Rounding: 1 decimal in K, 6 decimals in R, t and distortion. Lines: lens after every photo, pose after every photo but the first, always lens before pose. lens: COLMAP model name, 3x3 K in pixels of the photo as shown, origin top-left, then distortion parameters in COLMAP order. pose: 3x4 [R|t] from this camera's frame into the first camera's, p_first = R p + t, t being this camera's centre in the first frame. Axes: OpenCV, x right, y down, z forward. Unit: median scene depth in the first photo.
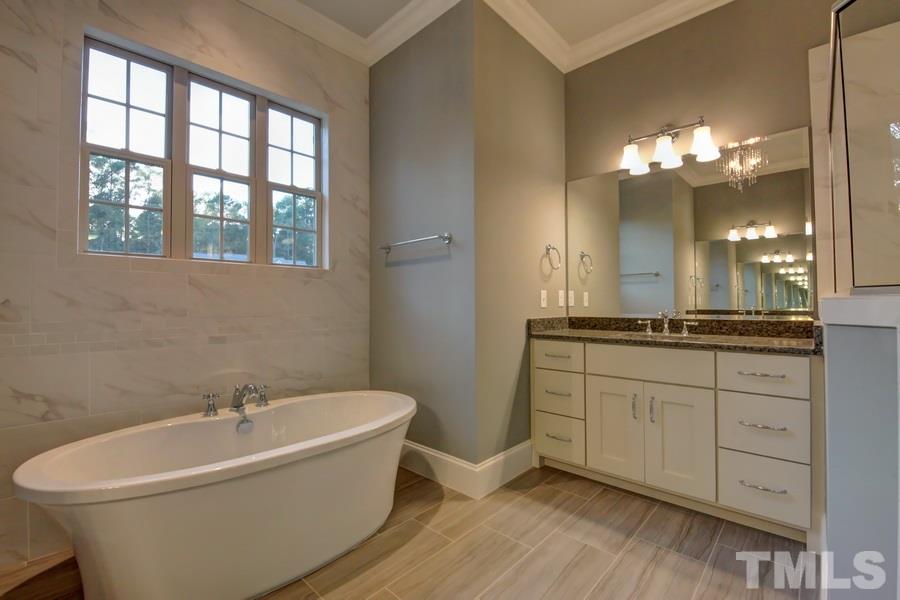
lens RADIAL K [[397.0, 0, 450.0], [0, 397.0, 301.3], [0, 0, 1]] dist [-0.000213, -0.000869]
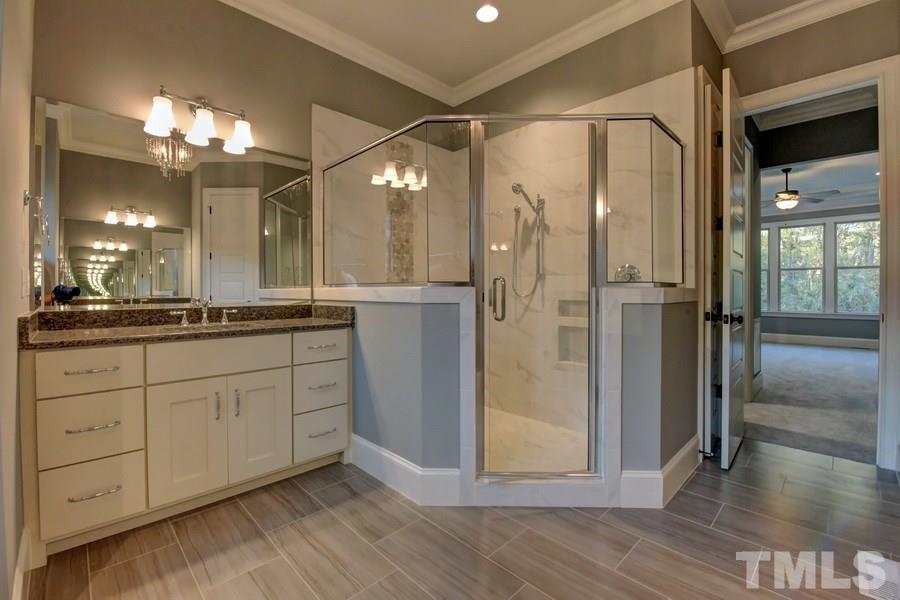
lens RADIAL K [[397.0, 0, 450.5], [0, 397.0, 295.6], [0, 0, 1]] dist [-0.000213, -0.000869]
pose [[0.051978, -0.007460, 0.998620, -0.361718], [-0.005869, 0.999953, 0.007776, 0.005002], [-0.998631, -0.006265, 0.051931, 0.389787]]
